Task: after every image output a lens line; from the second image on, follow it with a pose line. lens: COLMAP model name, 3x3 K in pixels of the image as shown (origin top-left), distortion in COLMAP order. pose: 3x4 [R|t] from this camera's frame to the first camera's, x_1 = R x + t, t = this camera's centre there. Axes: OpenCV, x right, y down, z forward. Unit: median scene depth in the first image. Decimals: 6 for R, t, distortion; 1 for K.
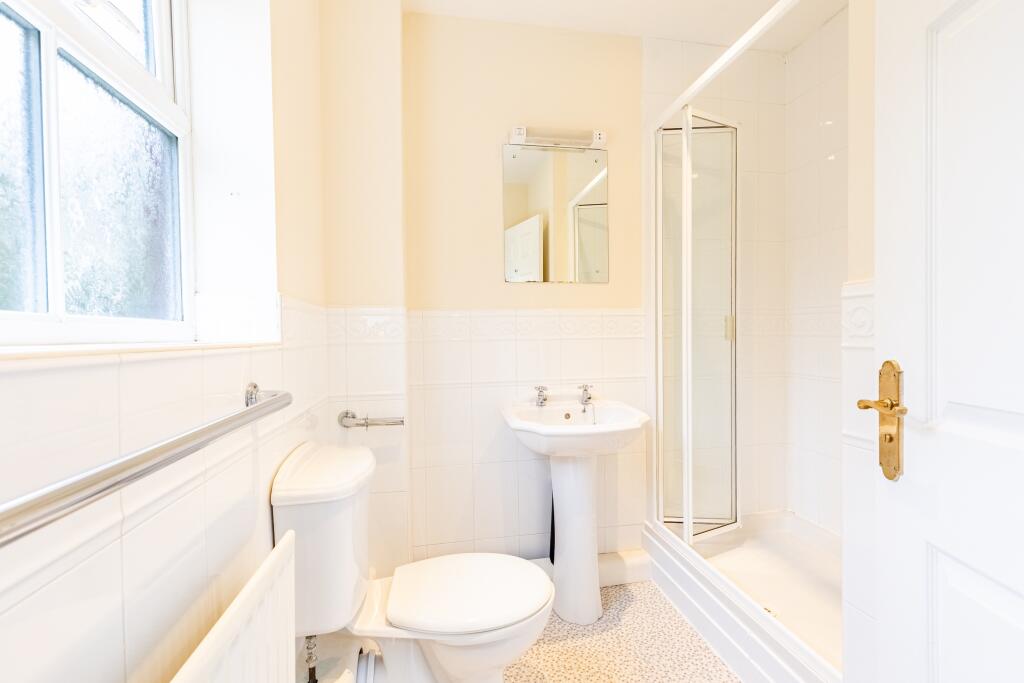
lens RADIAL K [[449.4, 0, 512.0], [0, 449.4, 341.5], [0, 0, 1]] dist [0.000539, 0.000007]
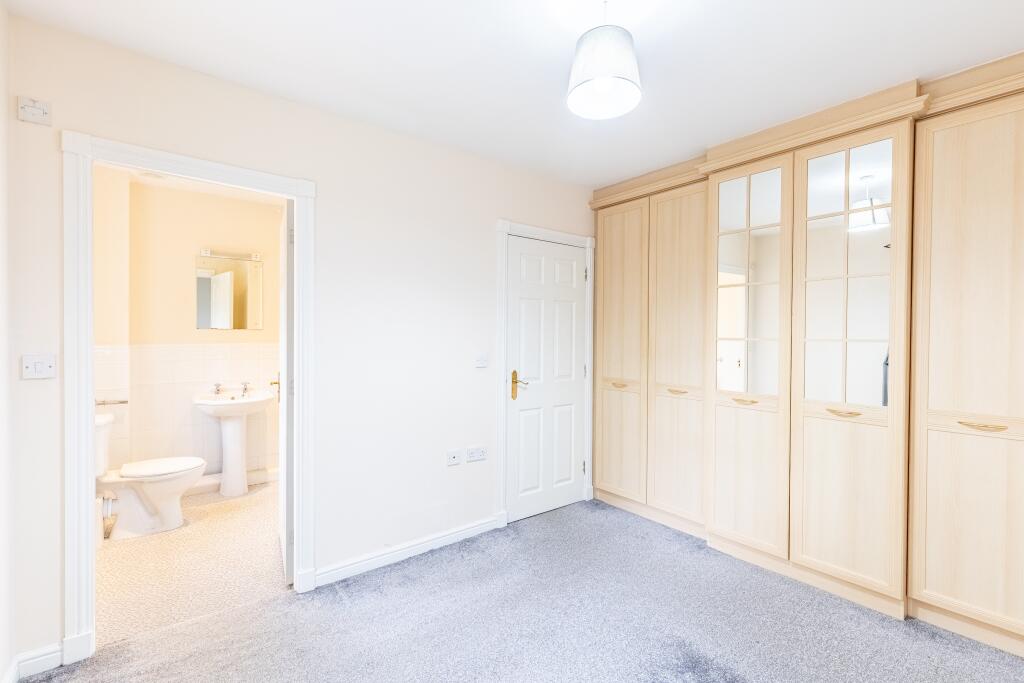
lens RADIAL K [[449.4, 0, 512.0], [0, 449.4, 341.5], [0, 0, 1]] dist [0.000539, 0.000007]
pose [[0.880128, 0.012069, 0.474583, 0.275193], [-0.006698, 0.999893, -0.013006, -0.069727], [-0.474690, 0.008269, 0.880114, -1.386404]]
